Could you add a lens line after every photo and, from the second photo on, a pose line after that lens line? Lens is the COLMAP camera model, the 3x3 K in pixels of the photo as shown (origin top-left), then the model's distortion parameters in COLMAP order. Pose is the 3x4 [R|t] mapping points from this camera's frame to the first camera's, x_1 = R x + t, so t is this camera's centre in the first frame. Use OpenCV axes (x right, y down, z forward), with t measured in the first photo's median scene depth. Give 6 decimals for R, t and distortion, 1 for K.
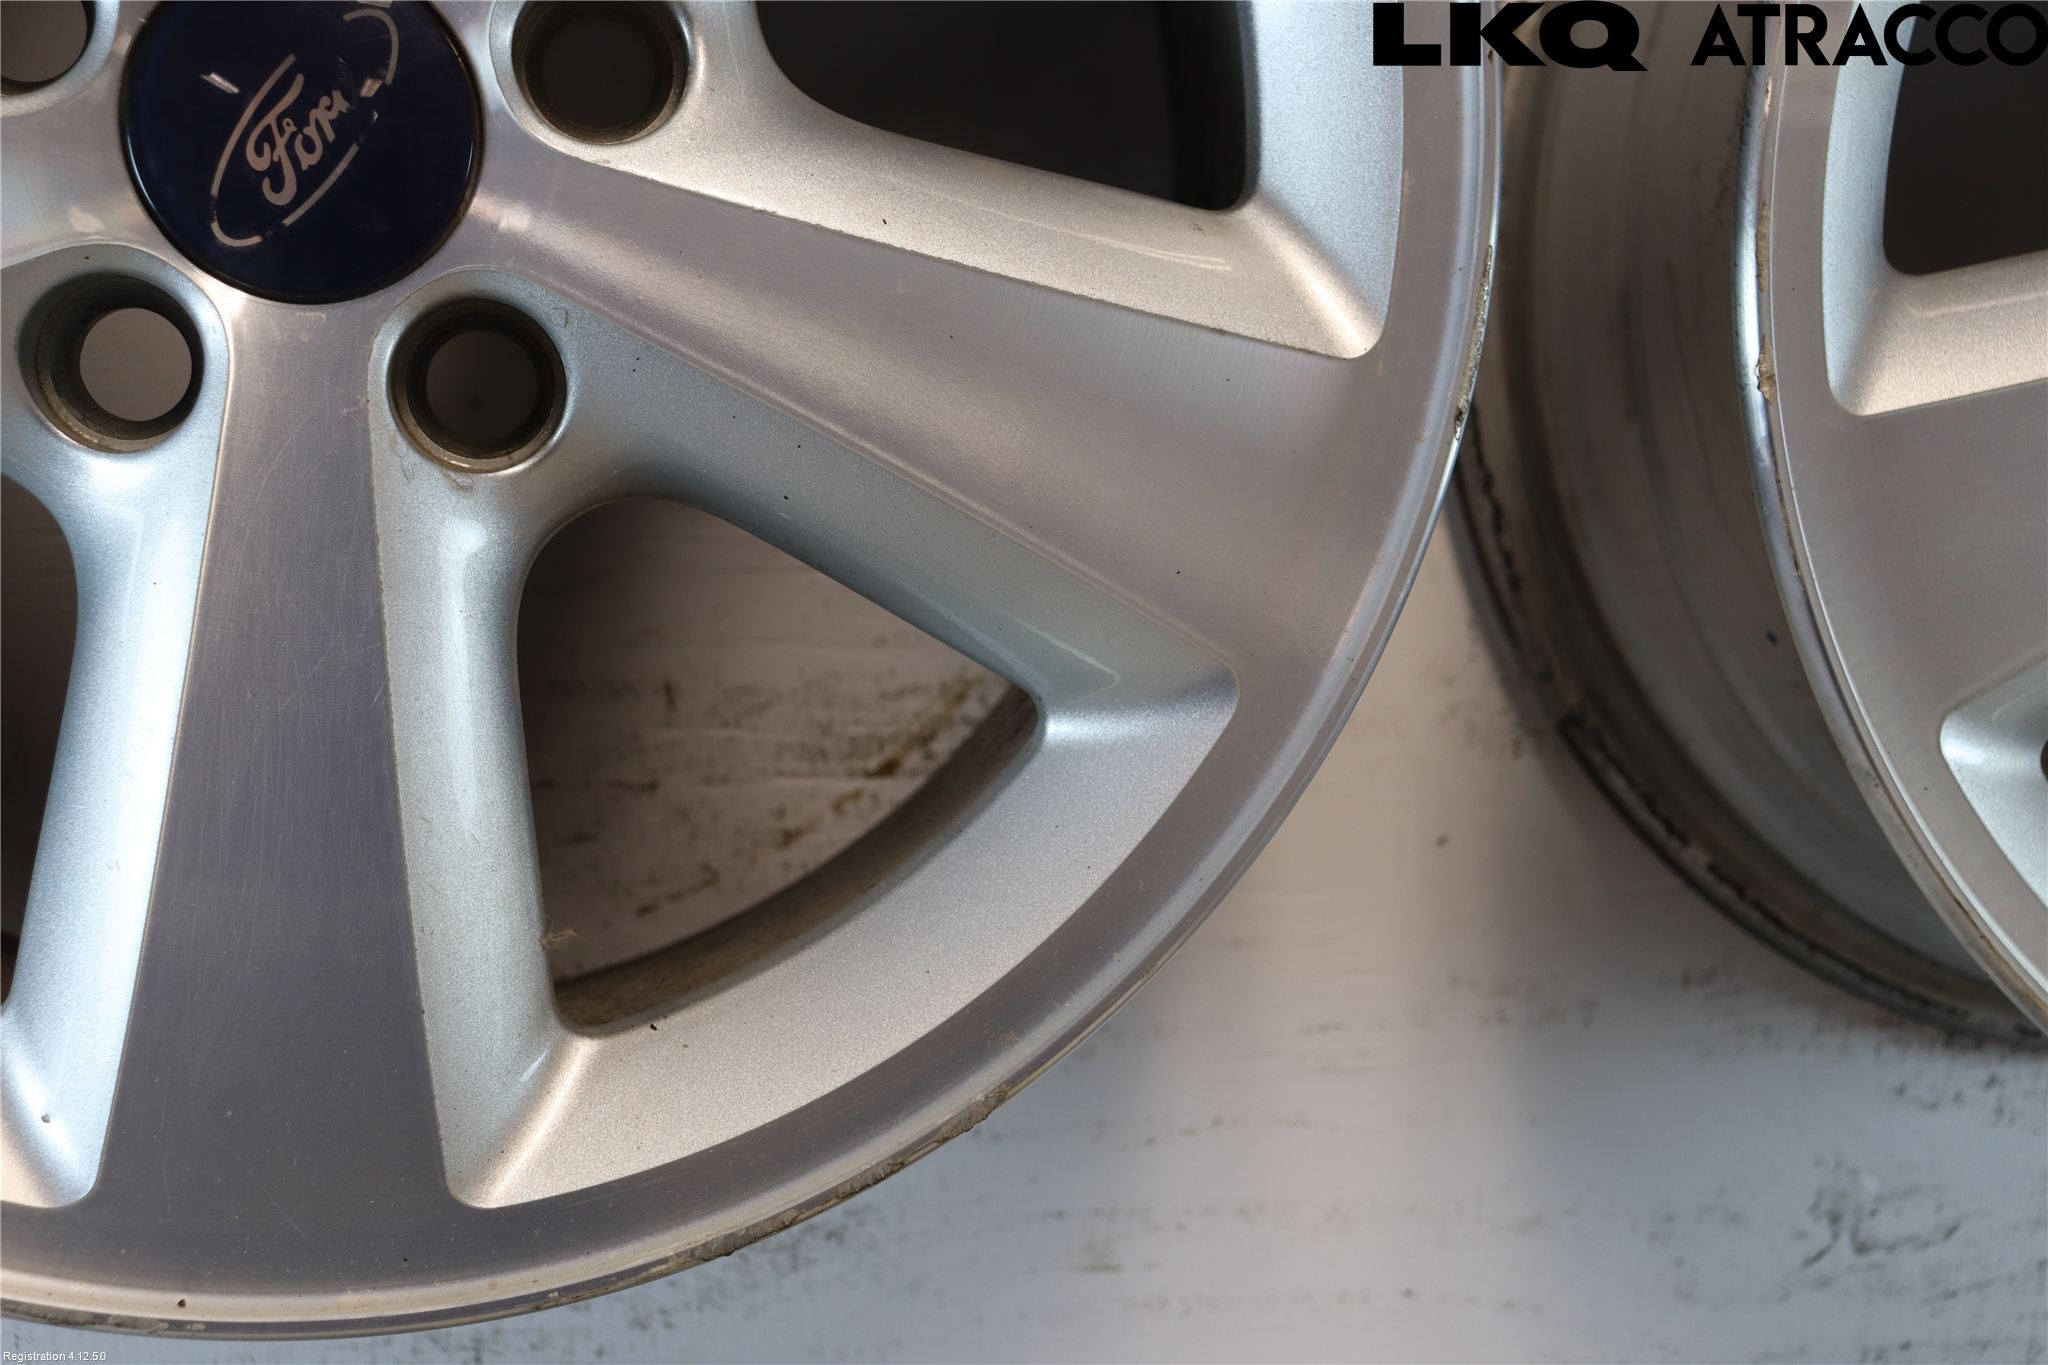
lens RADIAL K [[2850.6, 0, 1035.6], [0, 2850.6, 699.8], [0, 0, 1]] dist [0.031492, 0.000000]
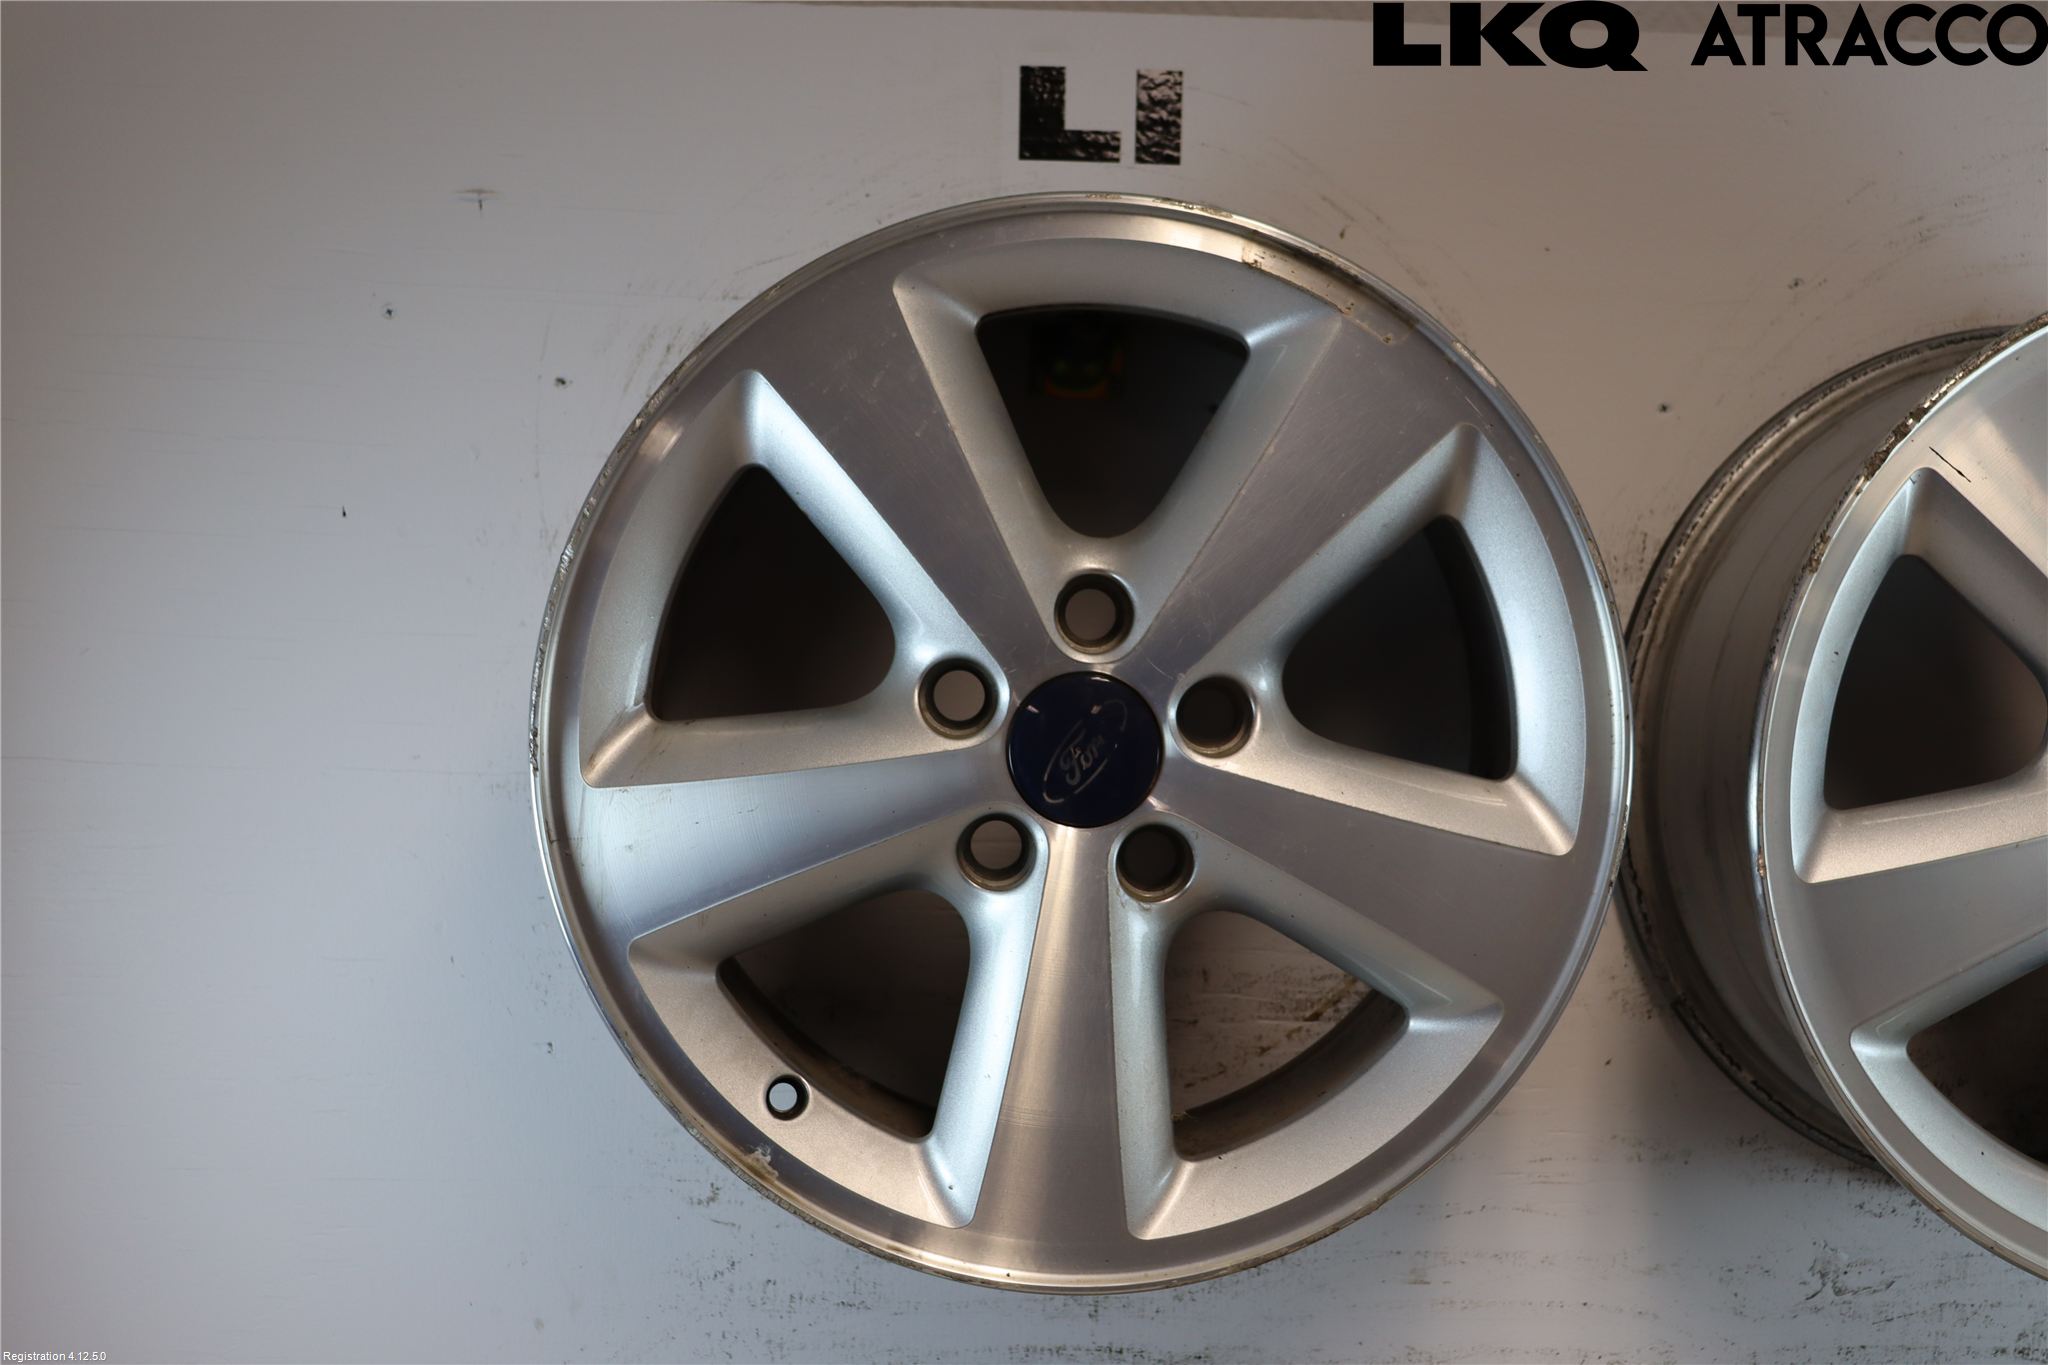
lens RADIAL K [[2074.9, 0, 1031.4], [0, 2074.9, 707.3], [0, 0, 1]] dist [-0.055643, 0.000000]
pose [[0.988991, 0.019948, -0.146623, -0.052291], [-0.029946, 0.997350, -0.066301, -0.111518], [0.144912, 0.069962, 0.986968, -0.555824]]
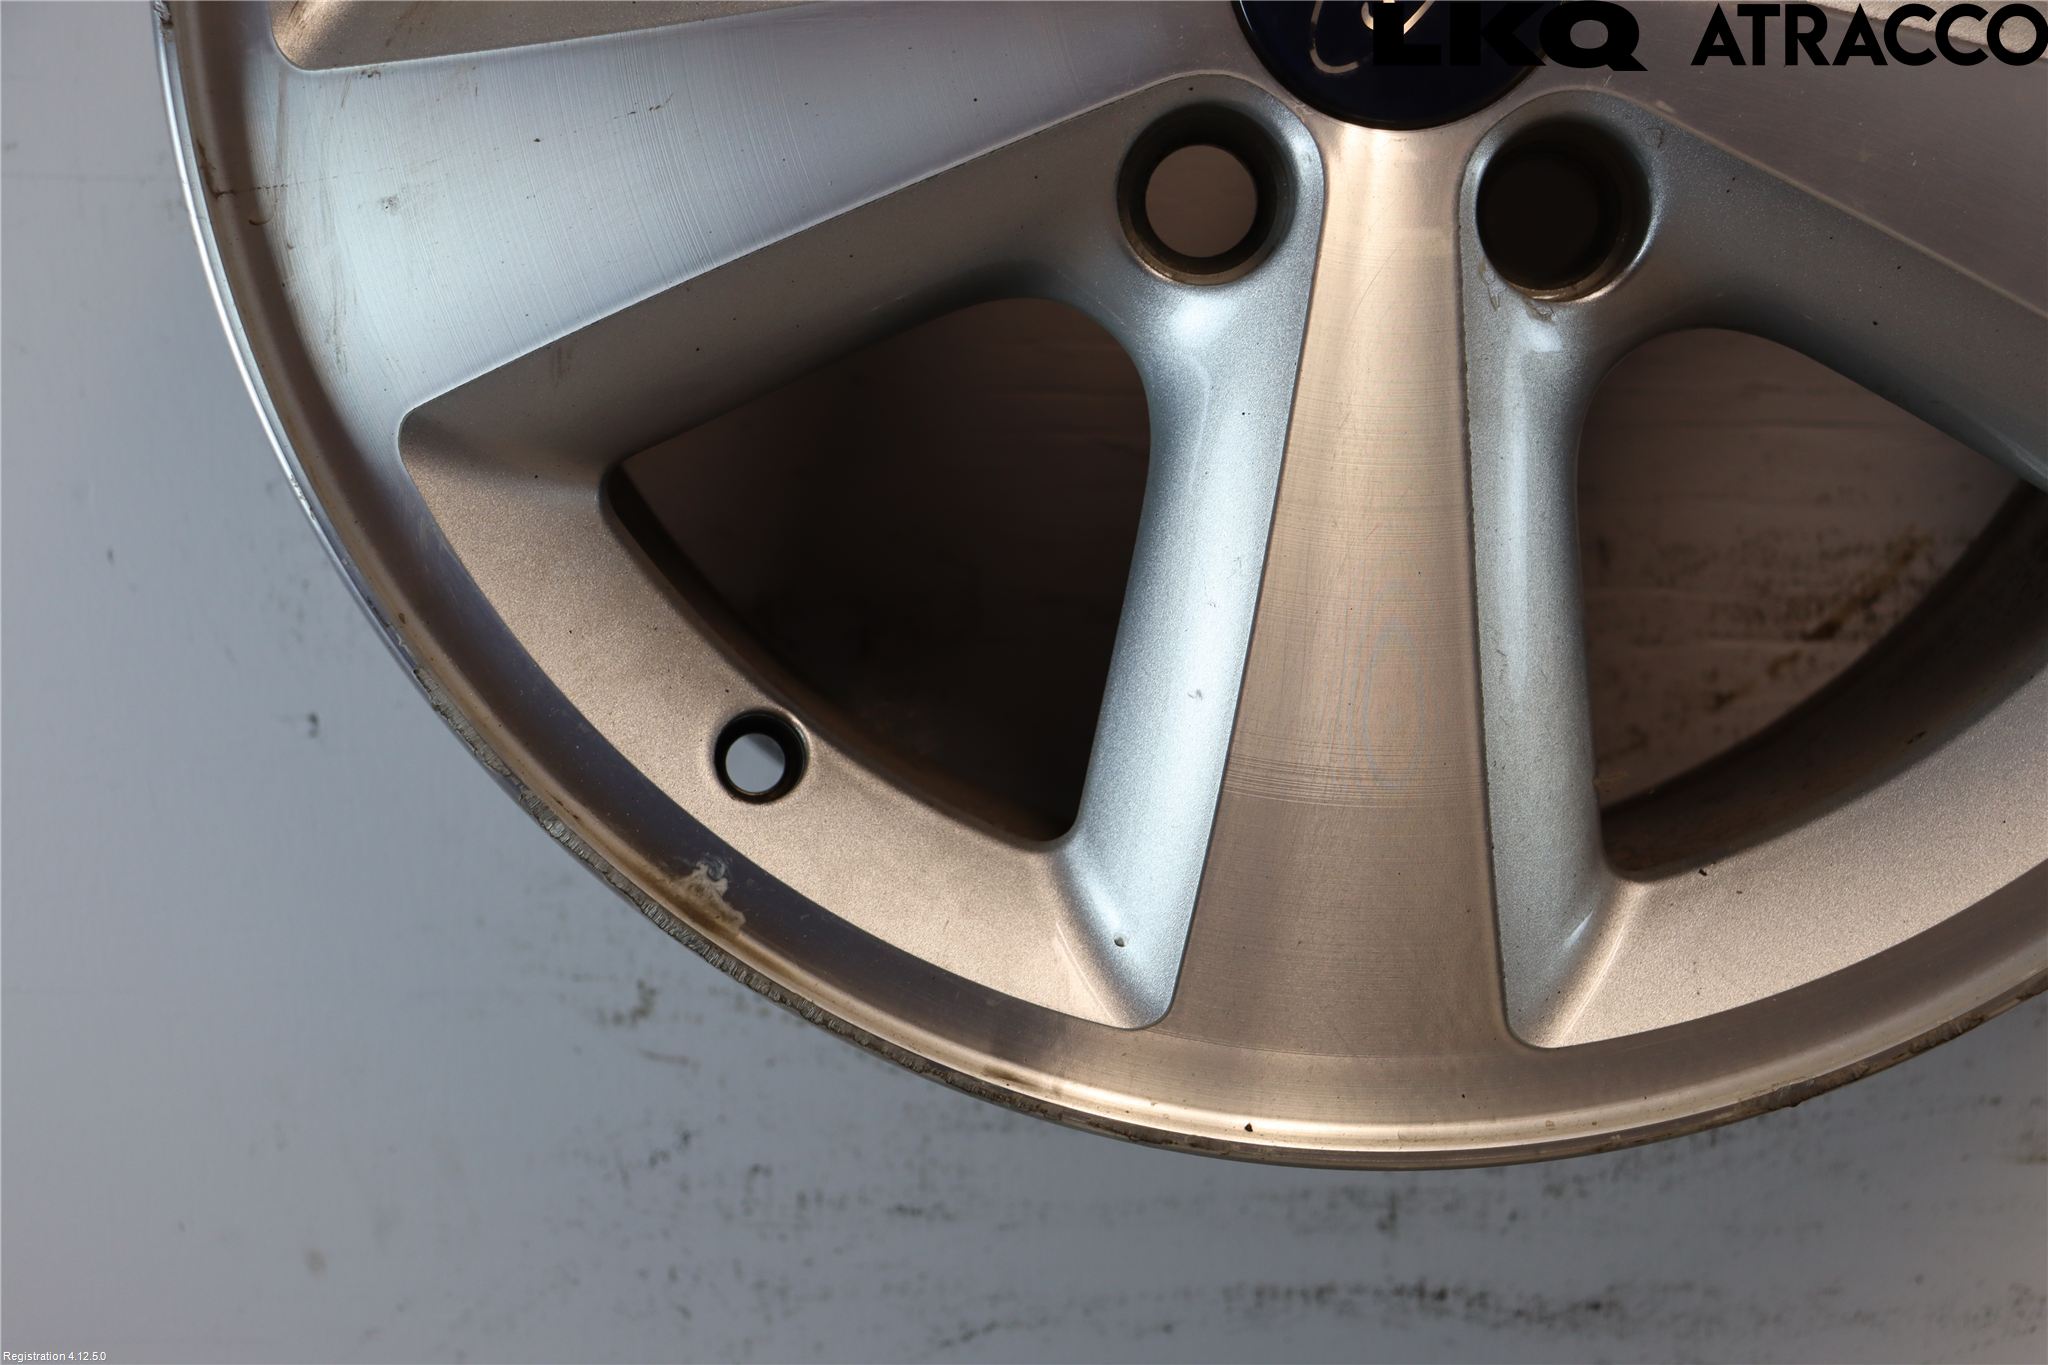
lens RADIAL K [[2850.6, 0, 1020.7], [0, 2850.6, 697.0], [0, 0, 1]] dist [0.031492, 0.000000]
pose [[0.981010, 0.011797, -0.193600, -0.170746], [-0.006974, 0.999648, 0.025578, 0.030544], [0.193834, -0.023742, 0.980747, -0.003878]]
